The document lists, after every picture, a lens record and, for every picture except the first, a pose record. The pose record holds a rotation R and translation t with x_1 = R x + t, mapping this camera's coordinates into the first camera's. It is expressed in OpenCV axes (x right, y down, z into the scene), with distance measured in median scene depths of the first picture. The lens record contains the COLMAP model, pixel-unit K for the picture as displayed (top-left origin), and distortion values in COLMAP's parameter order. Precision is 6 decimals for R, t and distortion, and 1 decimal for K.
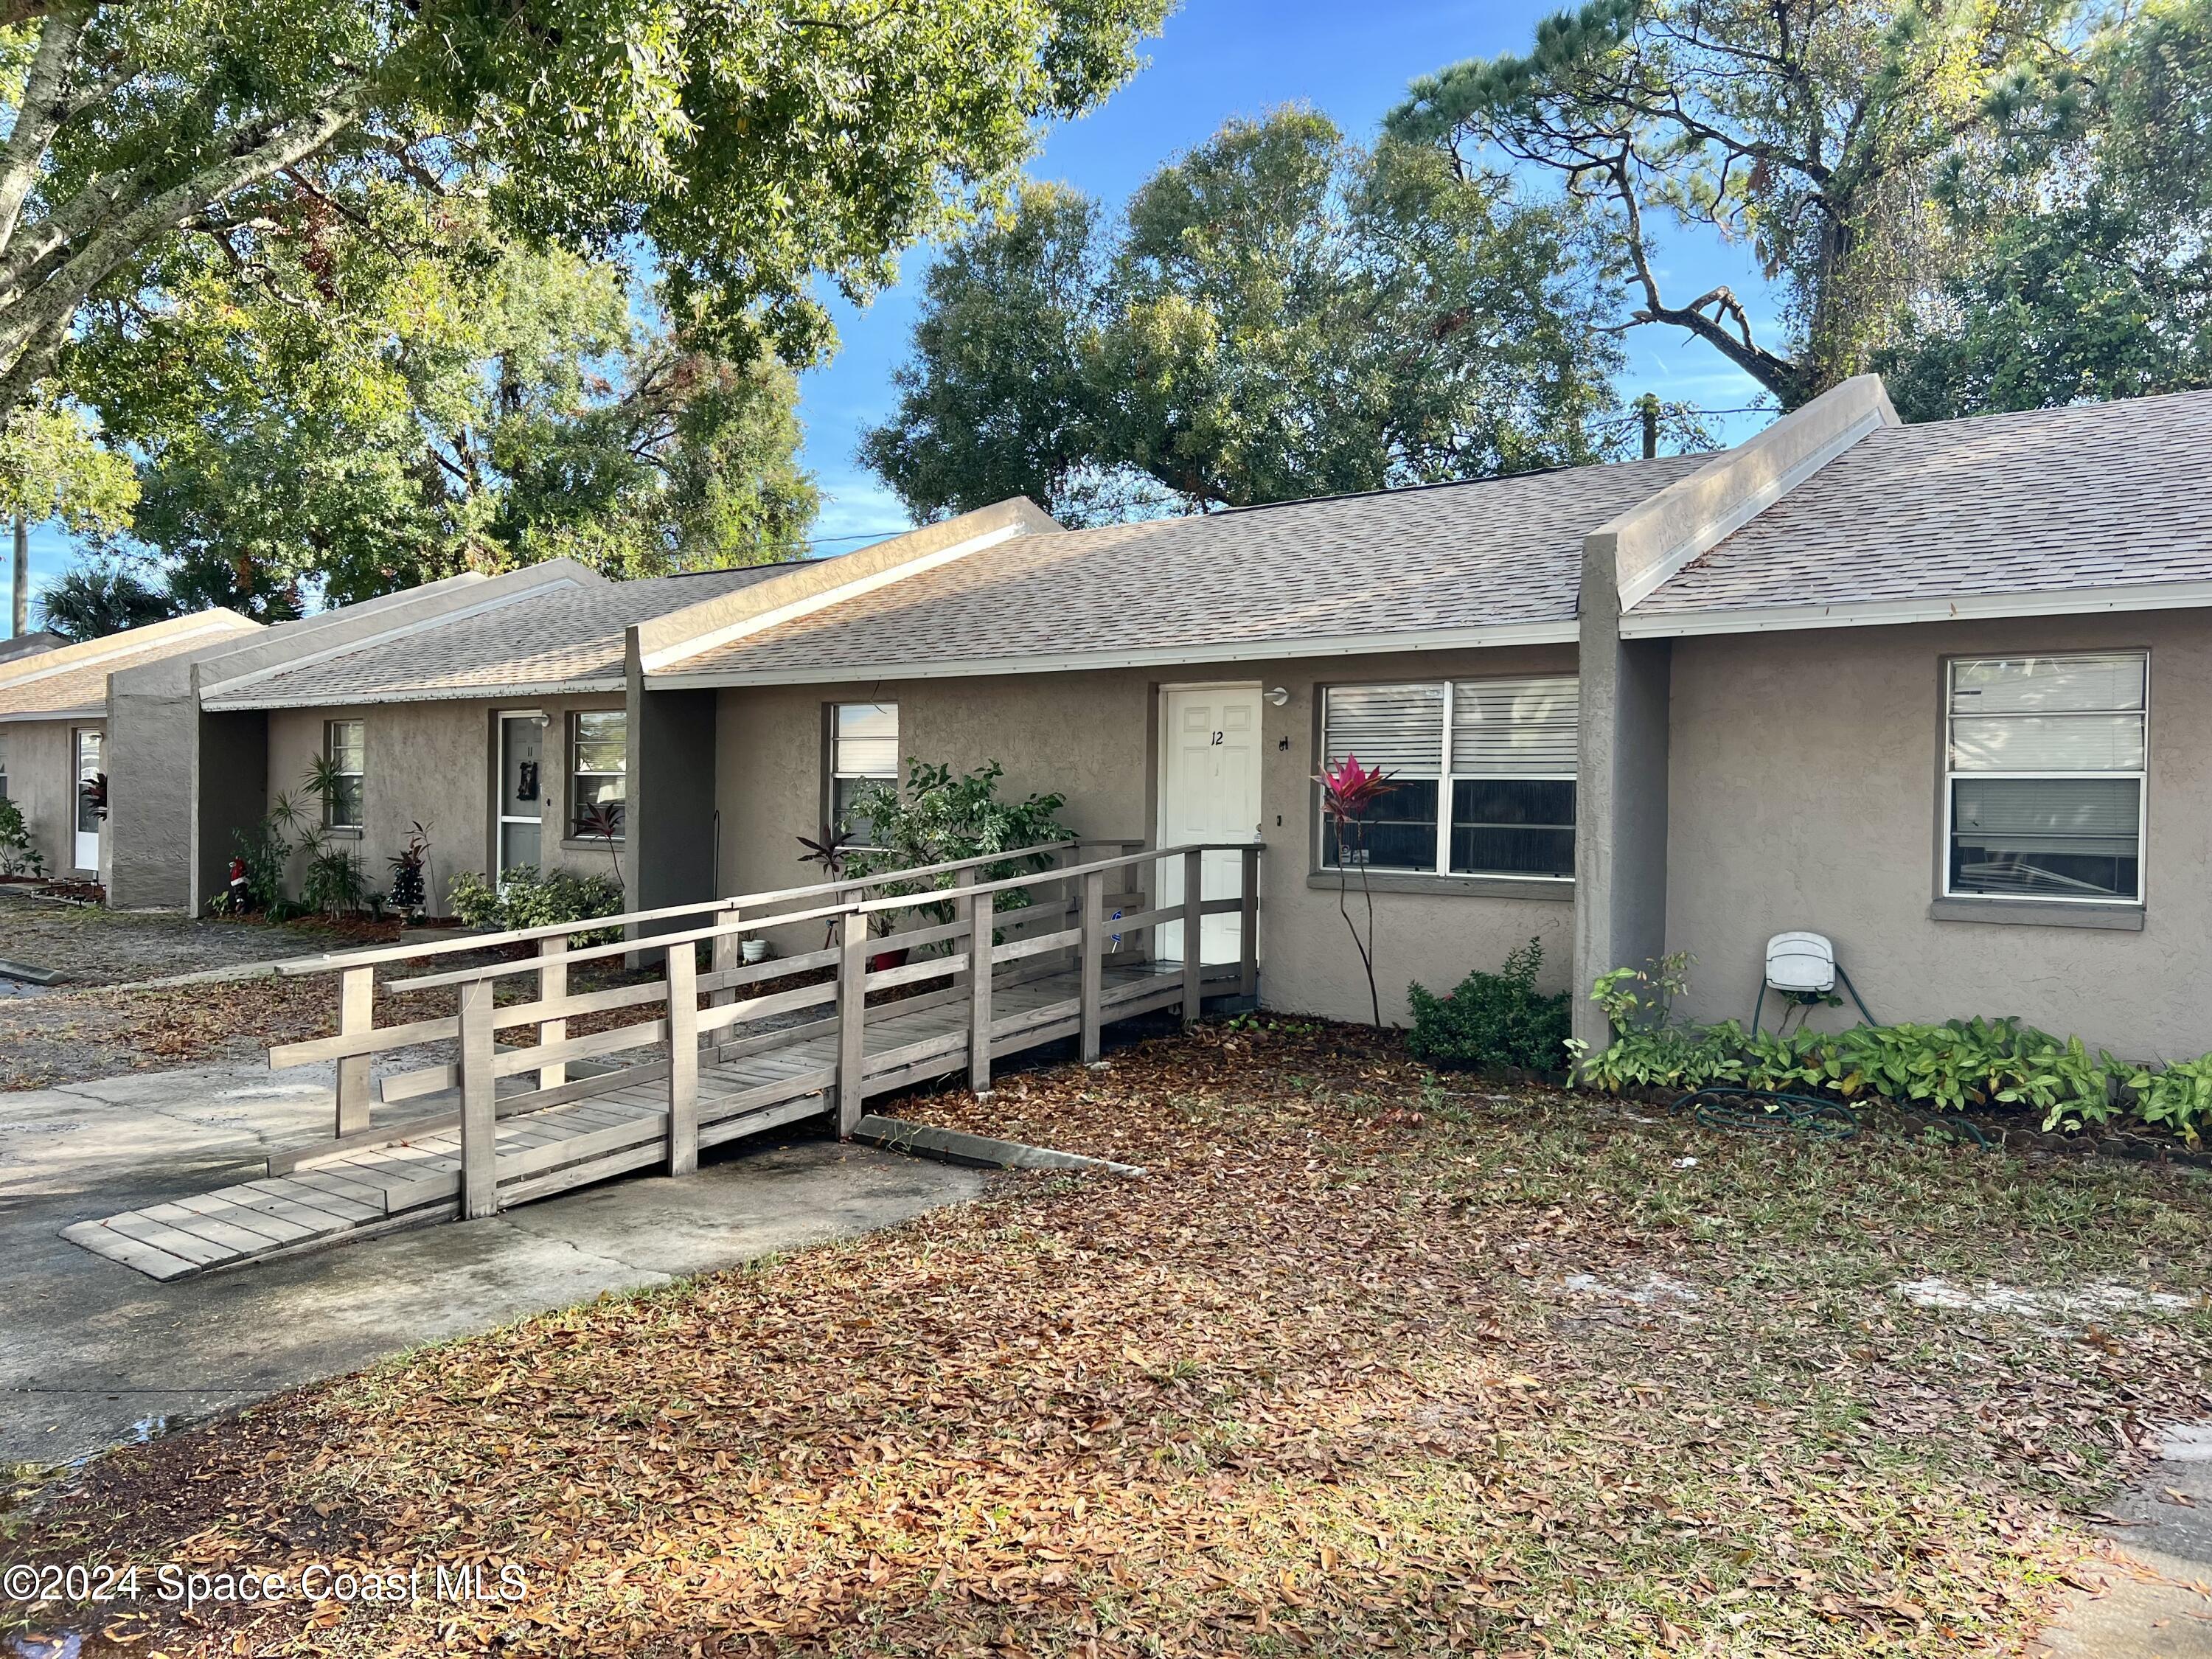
lens RADIAL K [[1673.9, 0, 1096.3], [0, 1673.9, 851.9], [0, 0, 1]] dist [0.021641, -0.009272]
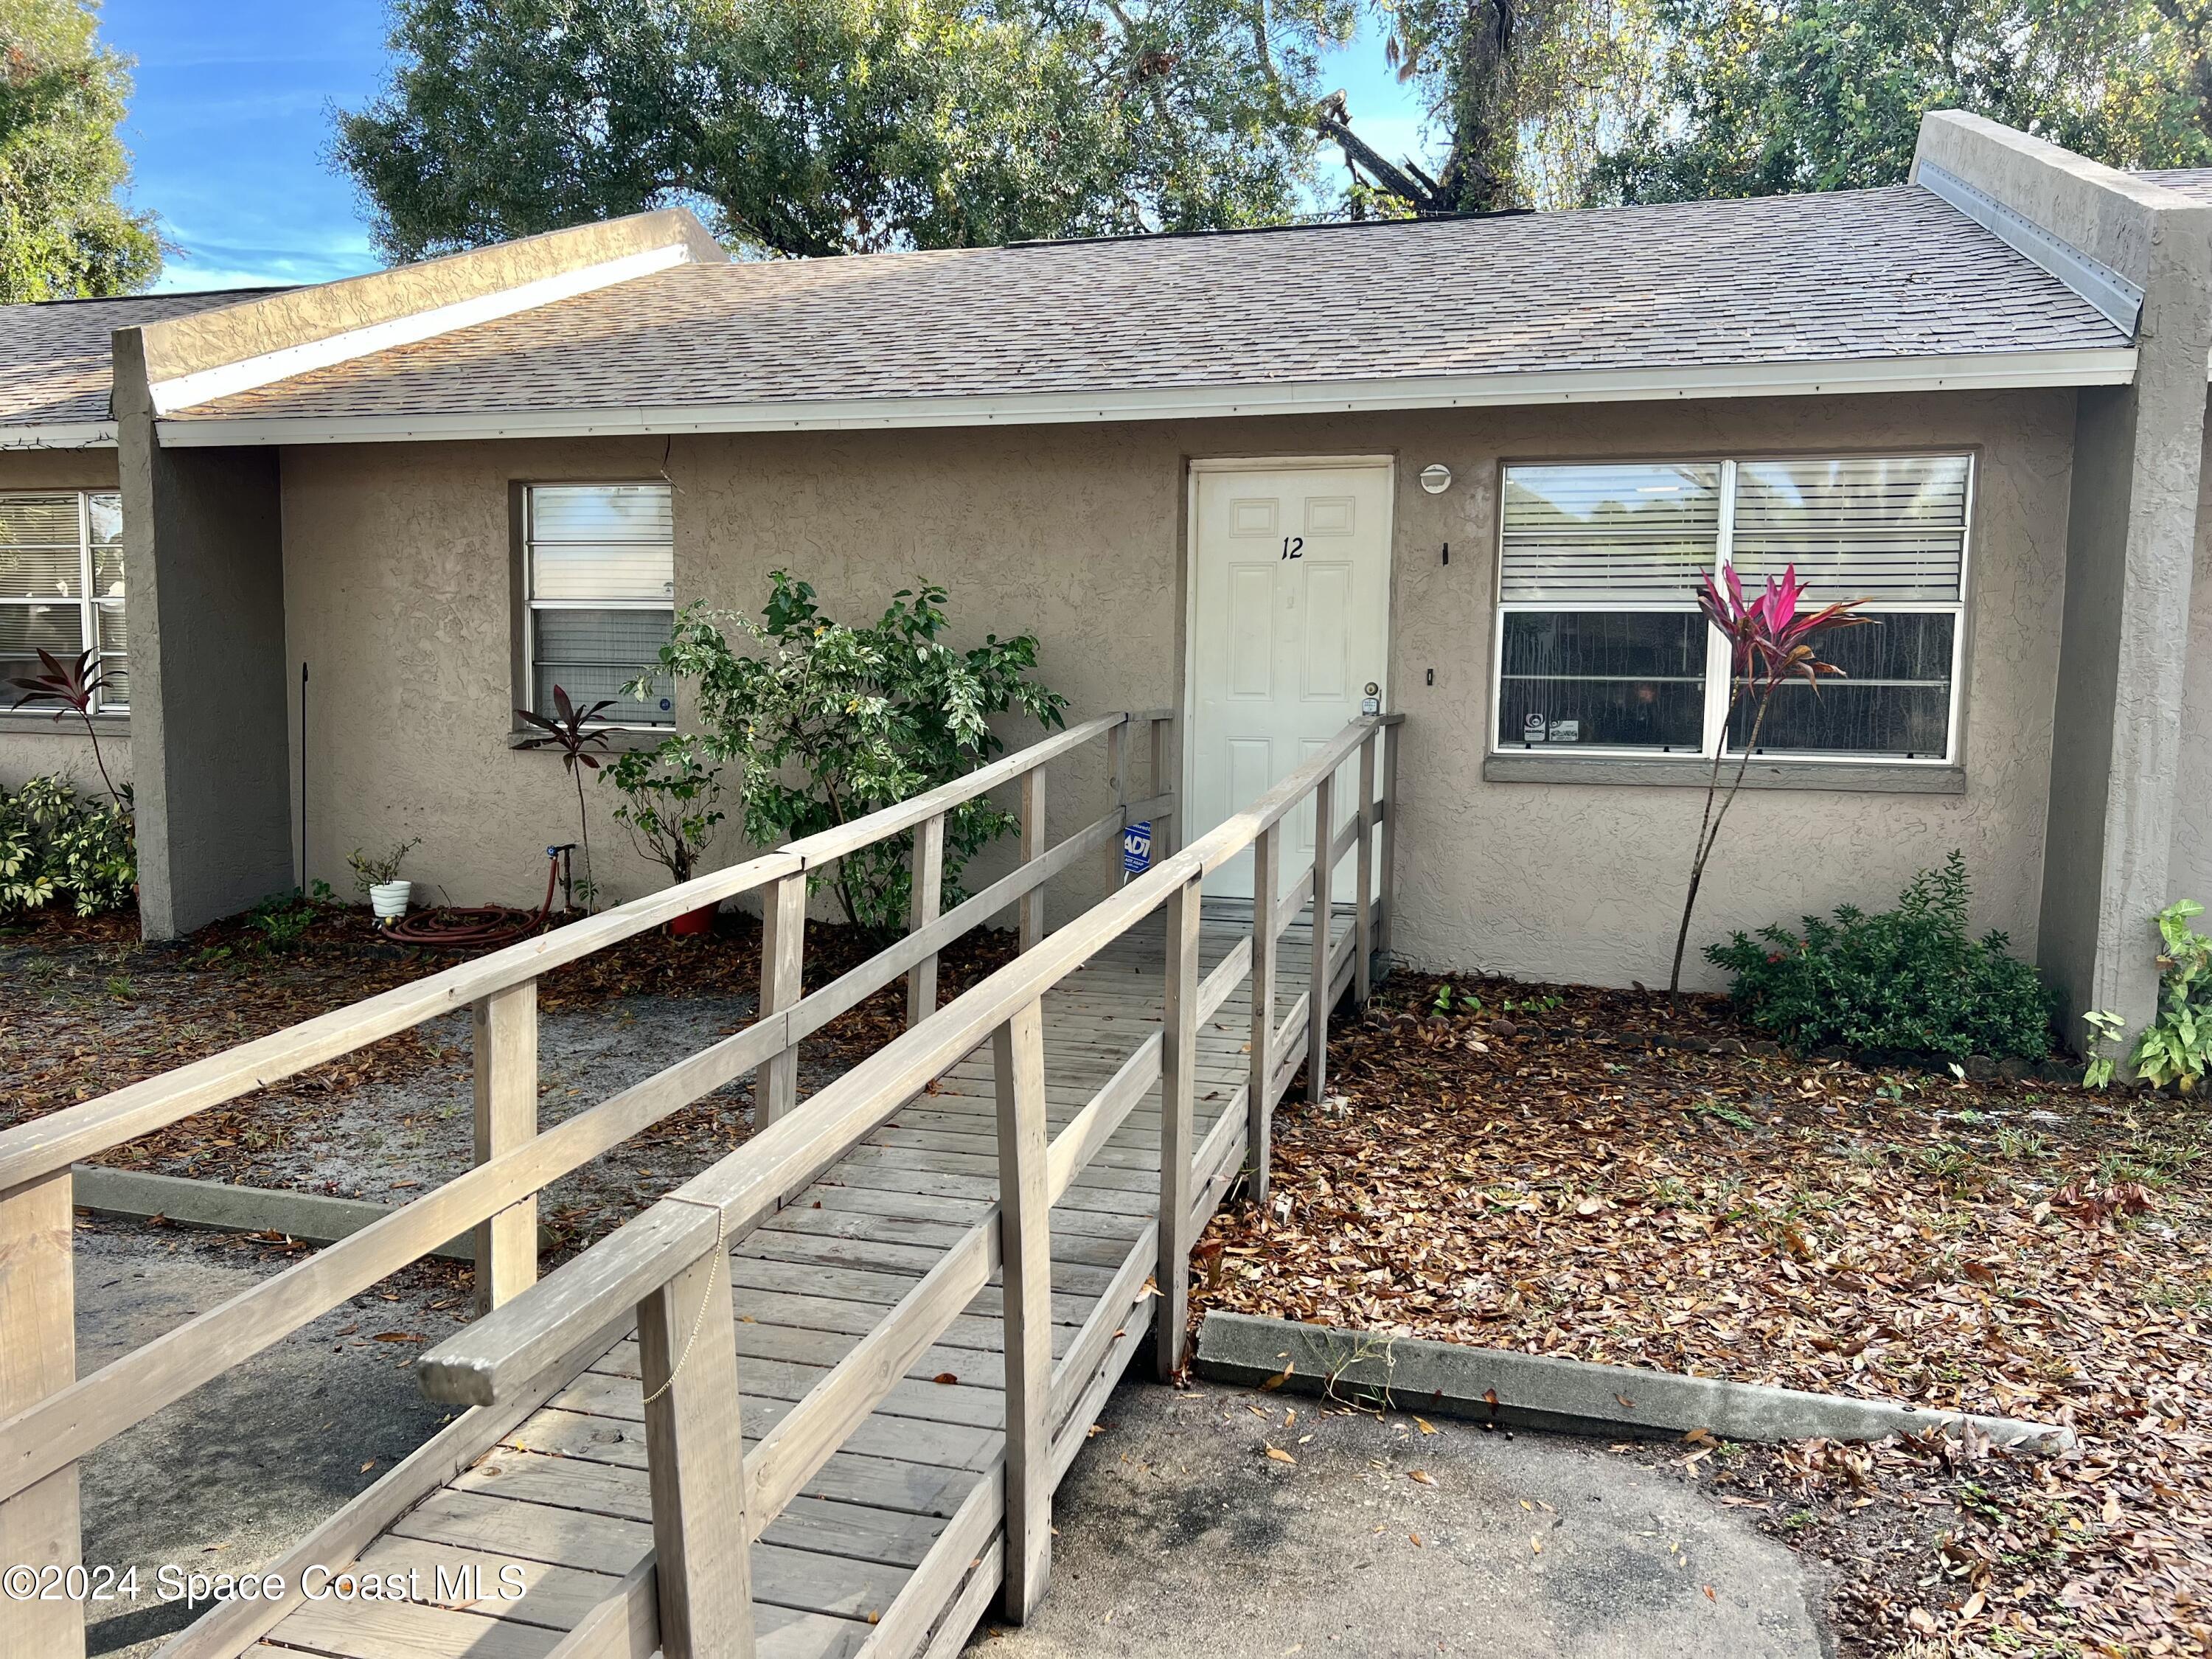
lens RADIAL K [[1672.4, 0, 1106.0], [0, 1672.4, 829.5], [0, 0, 1]] dist [-0.004110, -0.008354]
pose [[0.920618, -0.037693, 0.388641, -0.240148], [0.010724, 0.997395, 0.071330, -0.006194], [-0.390318, -0.061500, 0.918624, 0.429253]]
